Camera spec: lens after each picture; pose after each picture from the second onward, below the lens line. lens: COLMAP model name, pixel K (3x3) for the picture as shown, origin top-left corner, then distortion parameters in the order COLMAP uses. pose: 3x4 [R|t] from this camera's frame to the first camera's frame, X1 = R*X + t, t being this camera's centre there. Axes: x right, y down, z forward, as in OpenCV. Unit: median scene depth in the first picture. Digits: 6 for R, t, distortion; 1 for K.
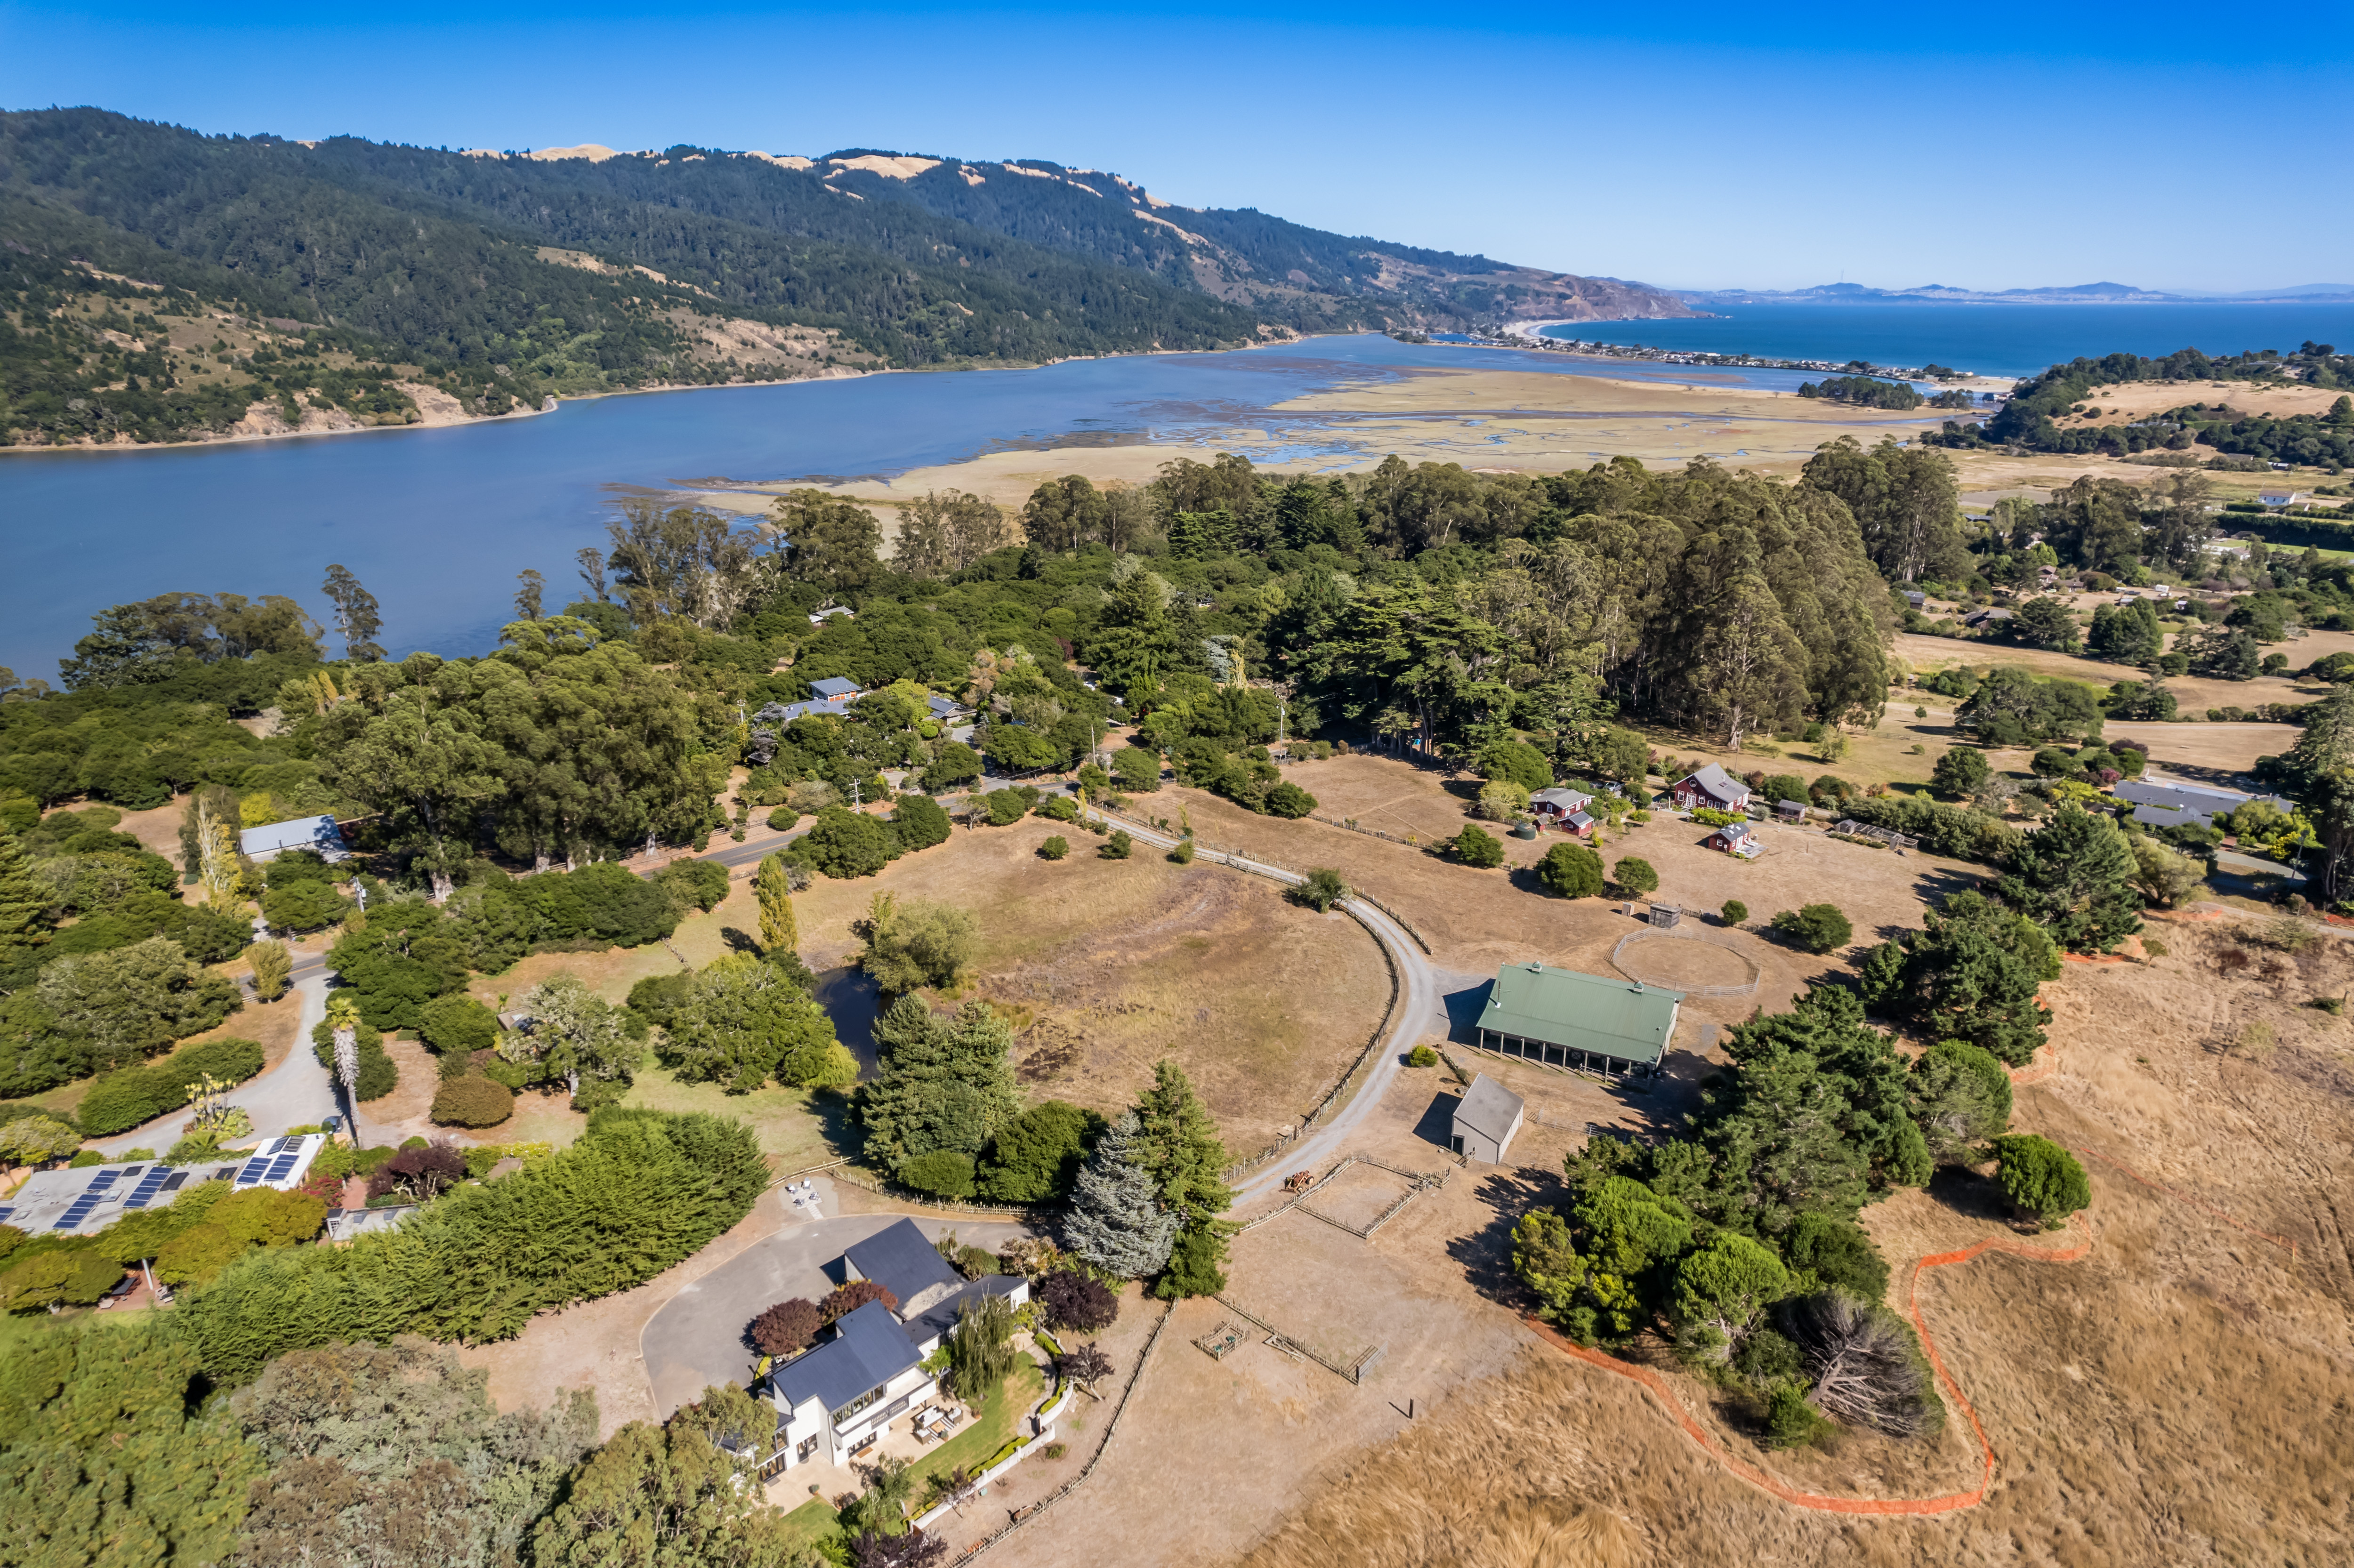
lens RADIAL K [[1502.4, 0, 1180.1], [0, 1502.4, 813.0], [0, 0, 1]] dist [-0.069518, 0.059893]
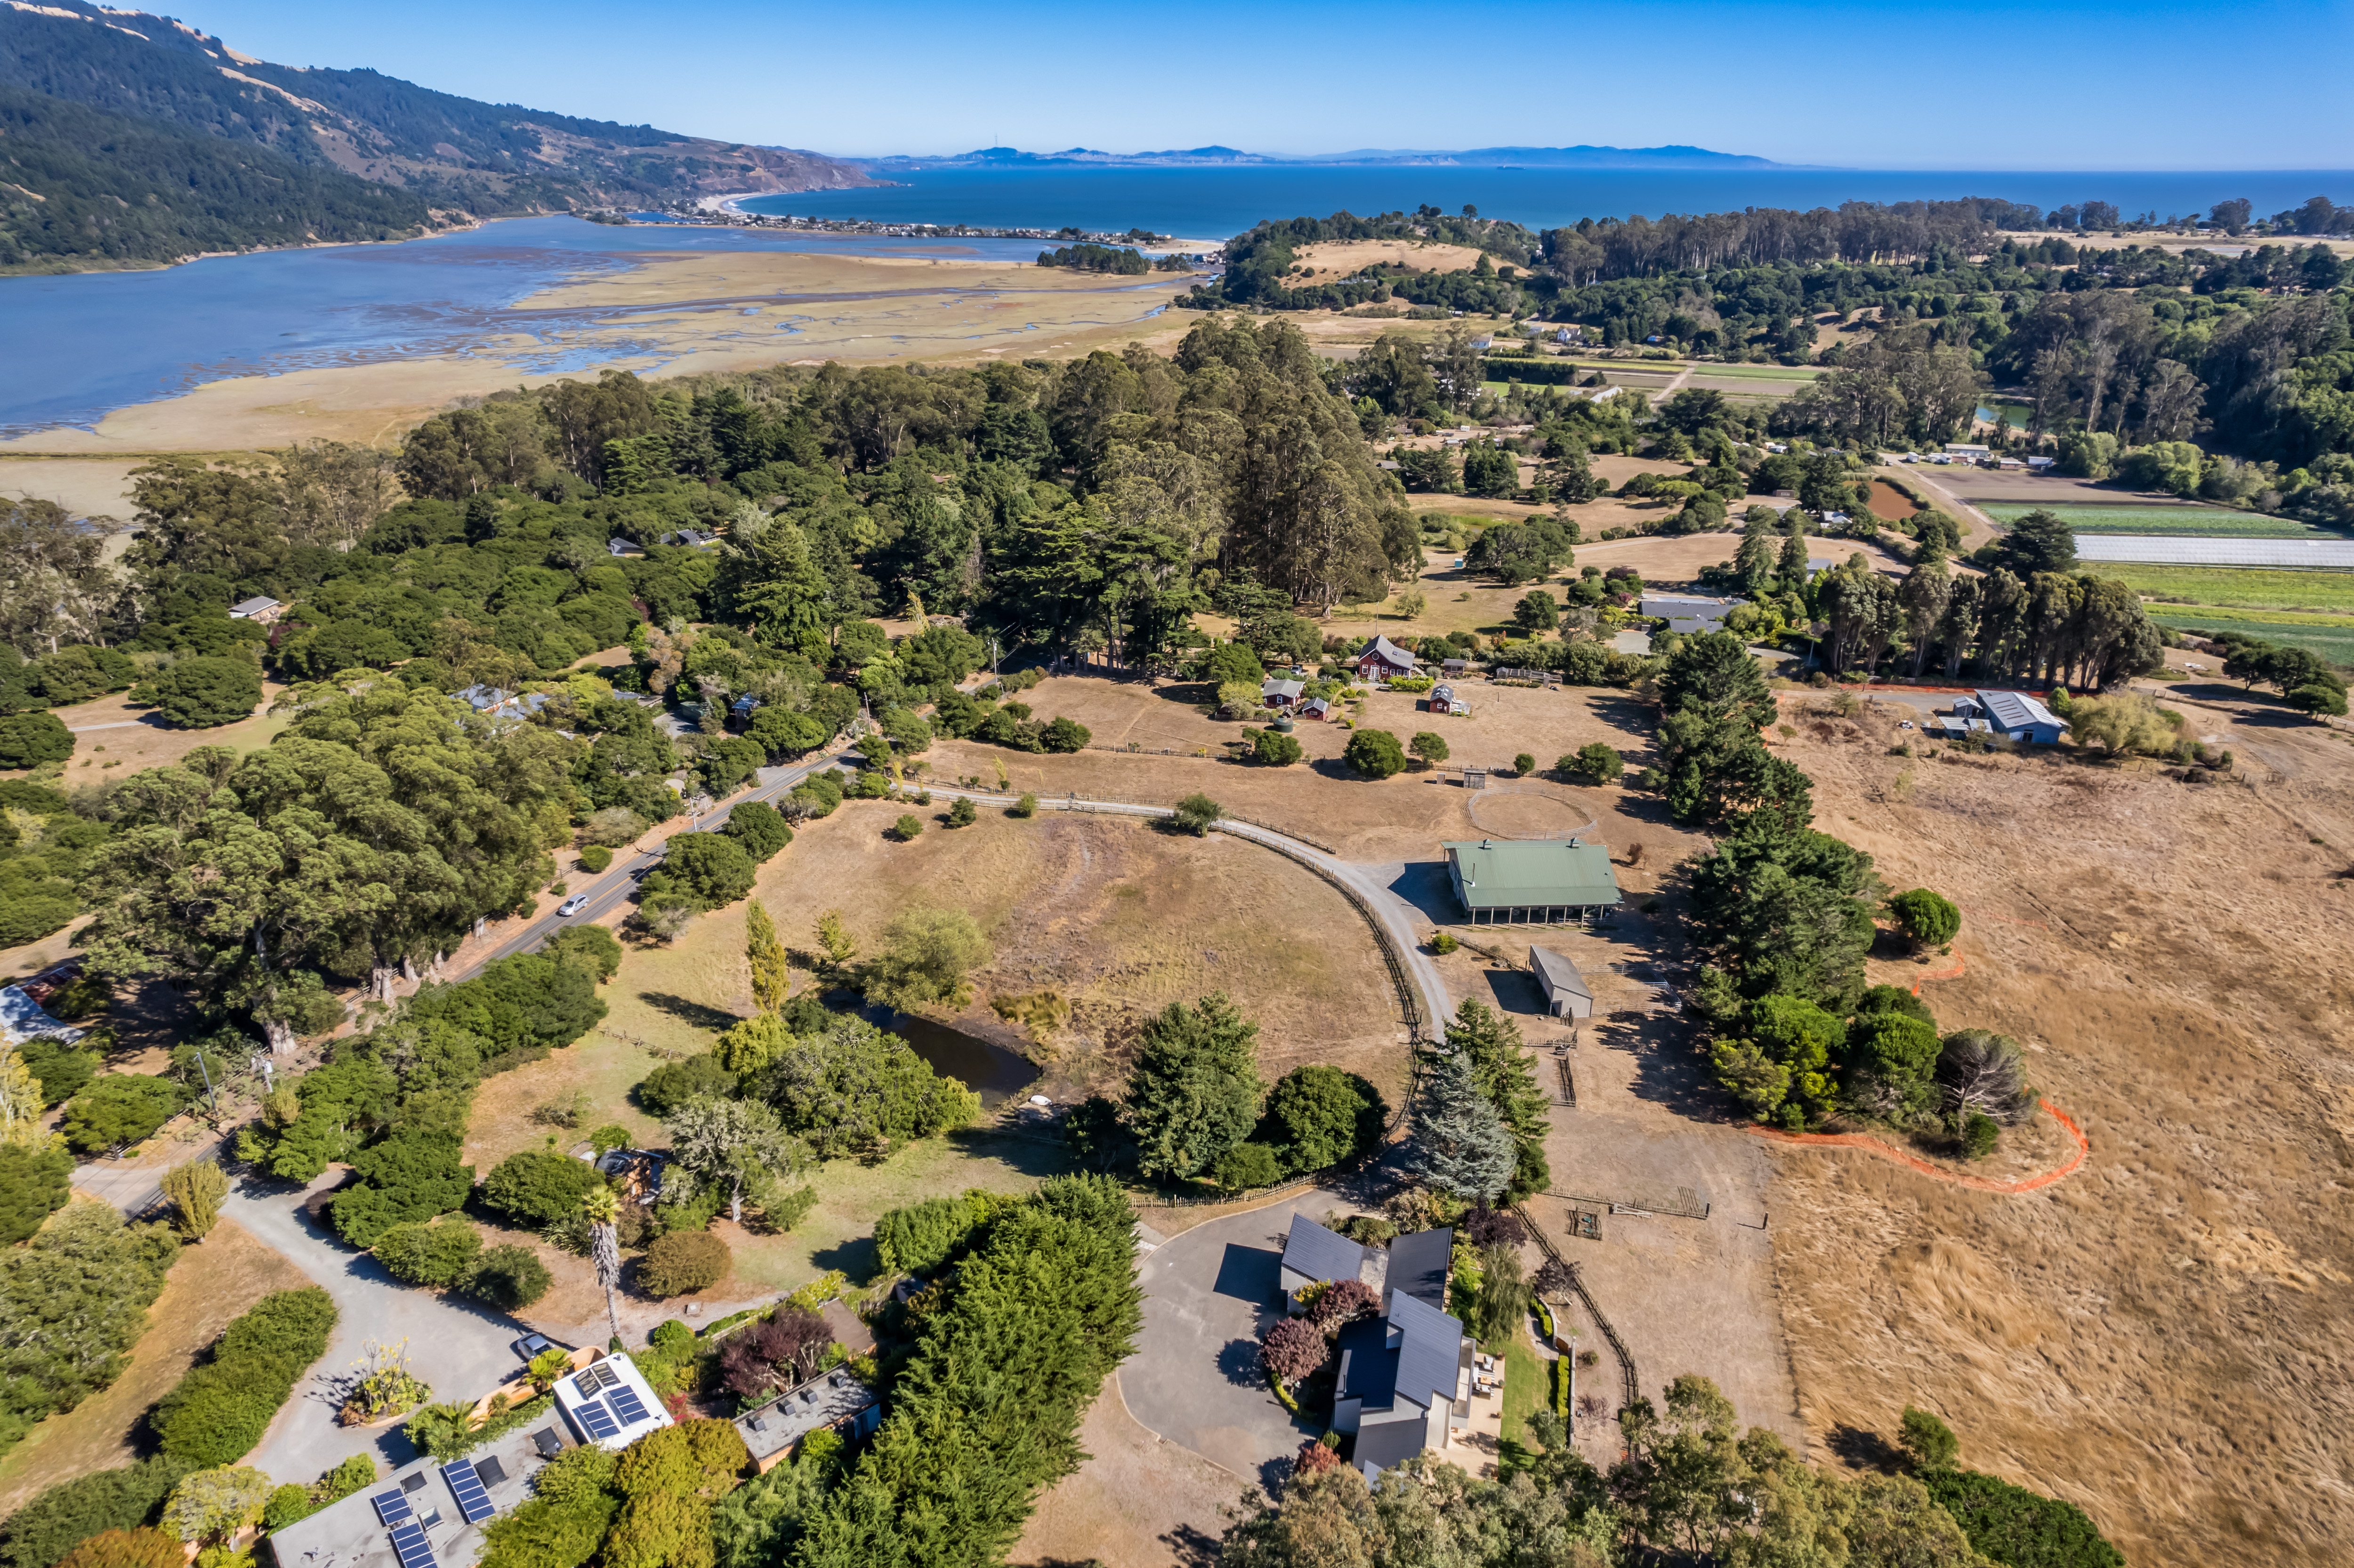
lens RADIAL K [[1502.4, 0, 1187.2], [0, 1502.4, 807.9], [0, 0, 1]] dist [-0.069518, 0.059893]
pose [[0.870381, -0.196713, 0.451377, -0.136666], [0.162603, 0.980130, 0.113602, -0.026256], [-0.464755, -0.025482, 0.885073, 0.030290]]
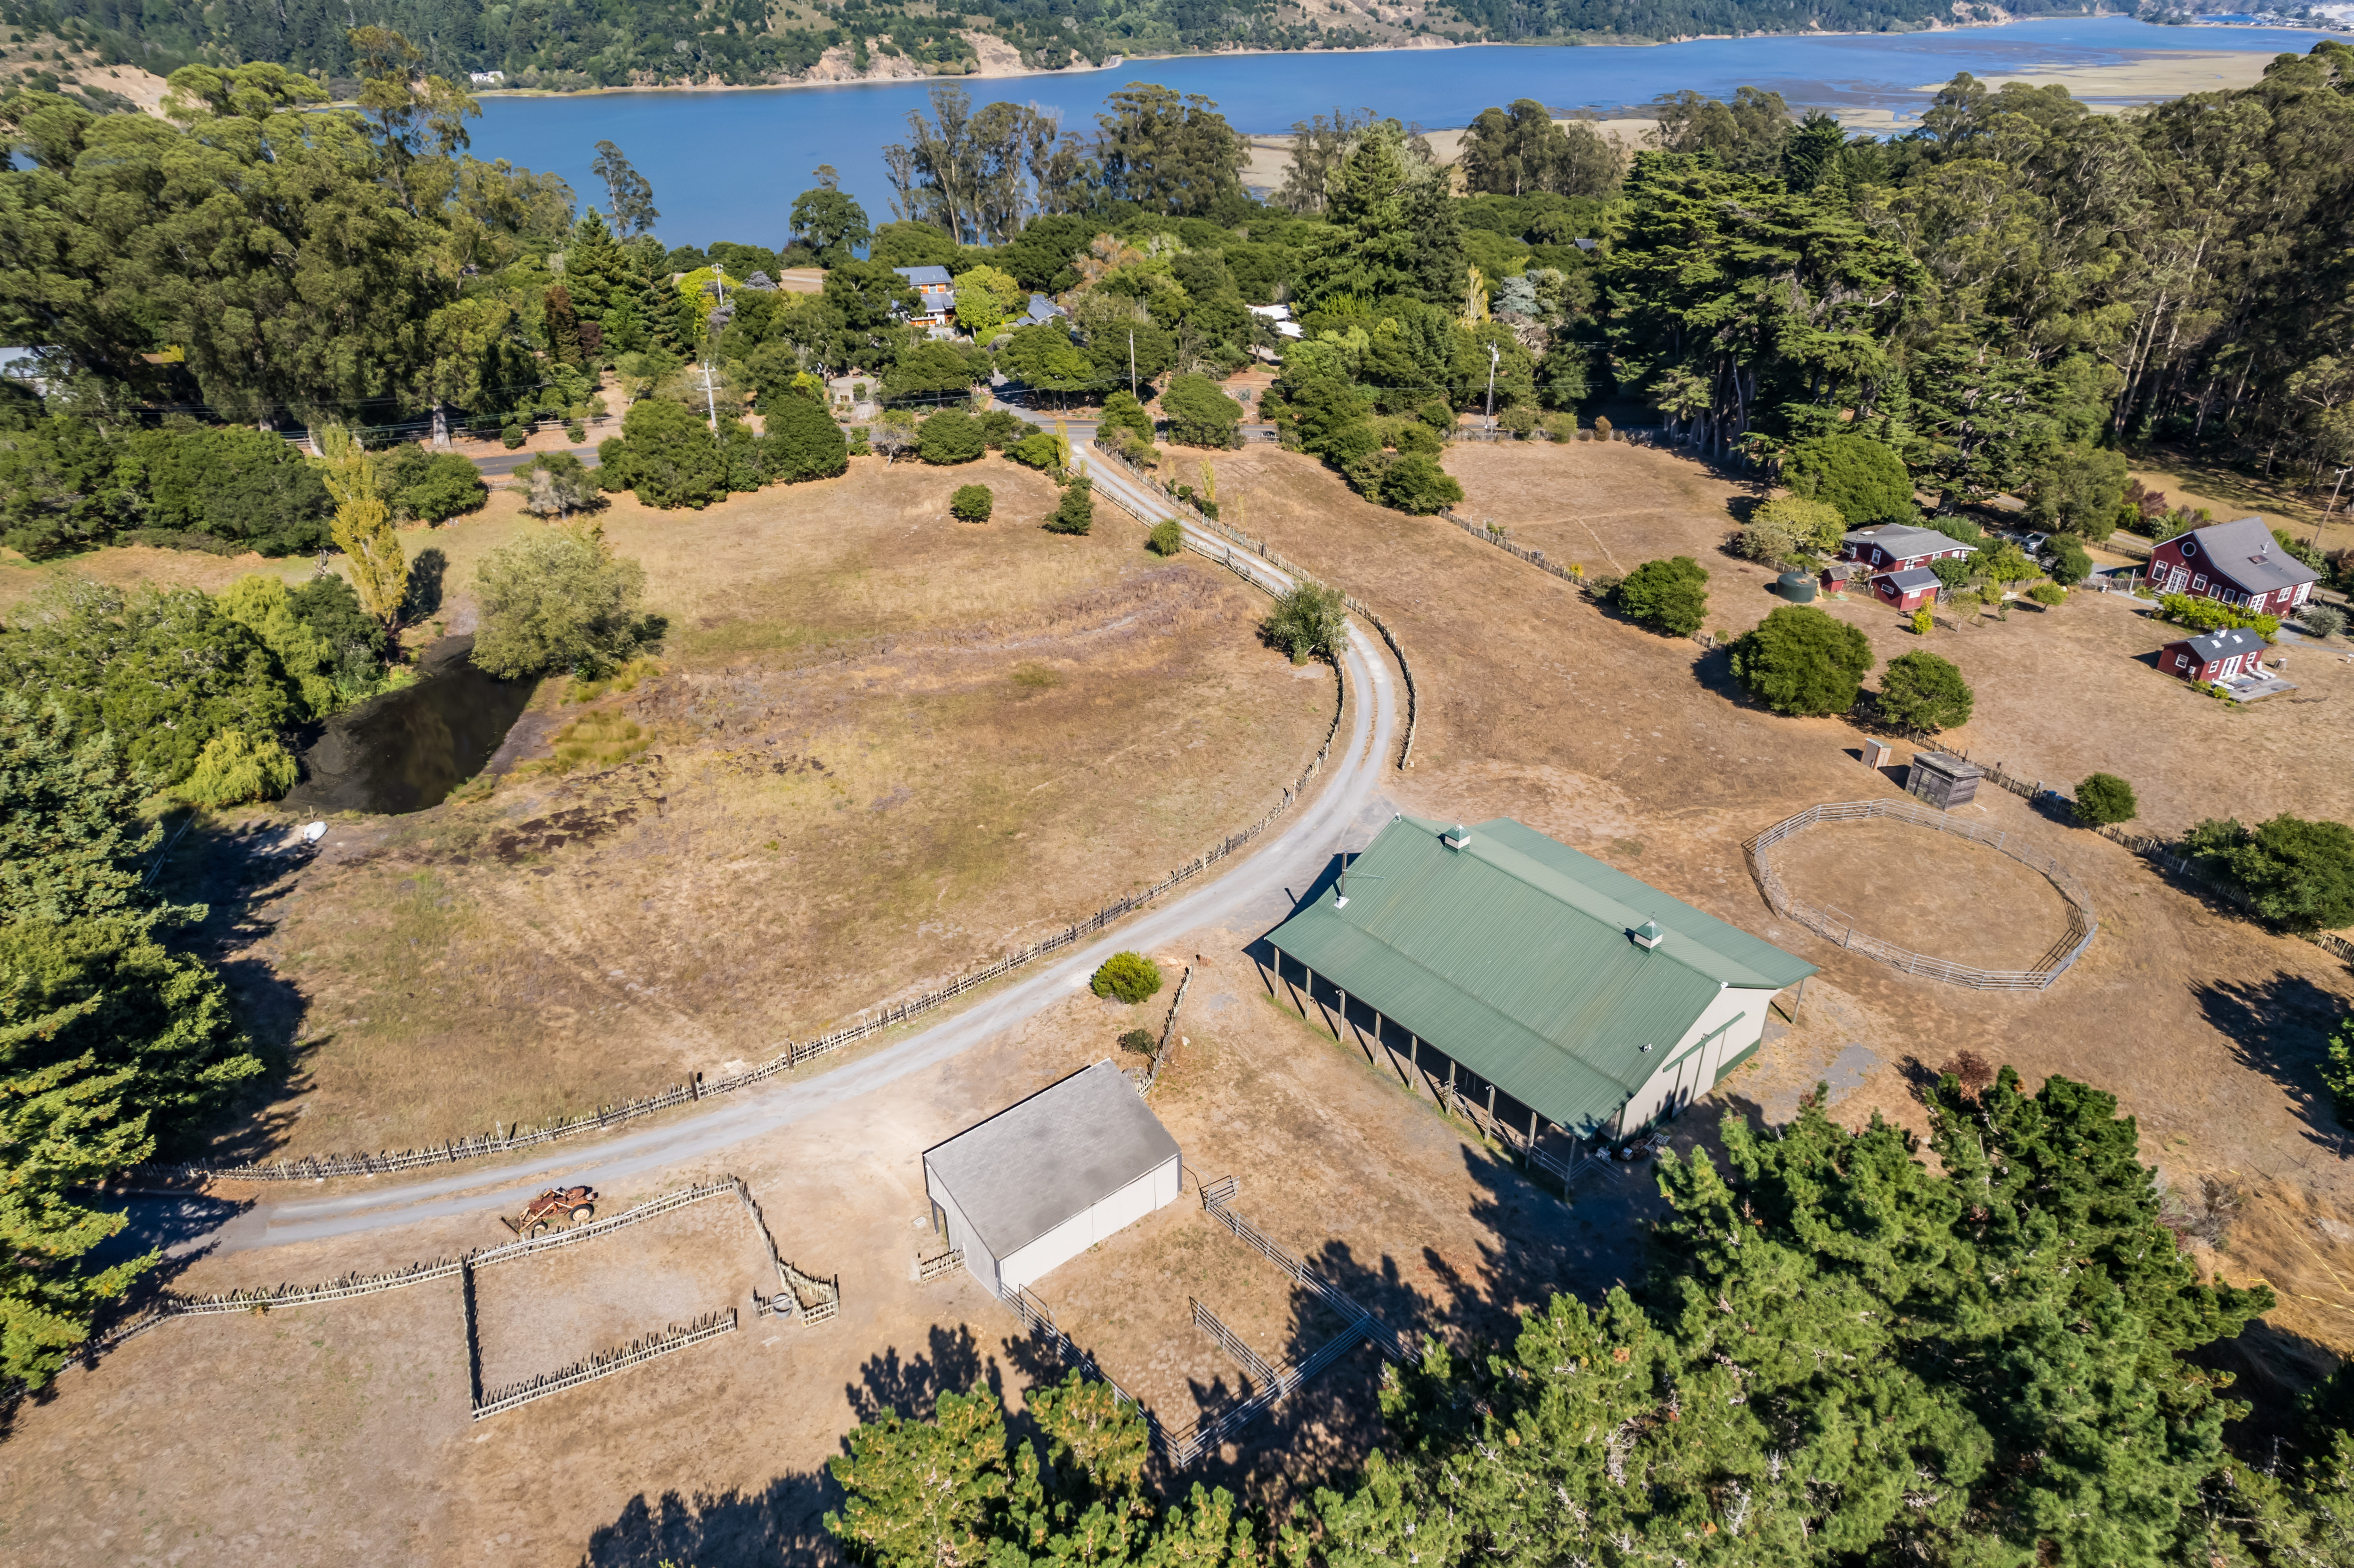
lens RADIAL K [[1502.4, 0, 1172.1], [0, 1502.4, 815.7], [0, 0, 1]] dist [-0.069518, 0.059893]
pose [[0.921814, 0.189041, -0.338410, 0.091030], [-0.125075, 0.971381, 0.201930, 0.005140], [0.366898, -0.143816, 0.919077, 0.164647]]
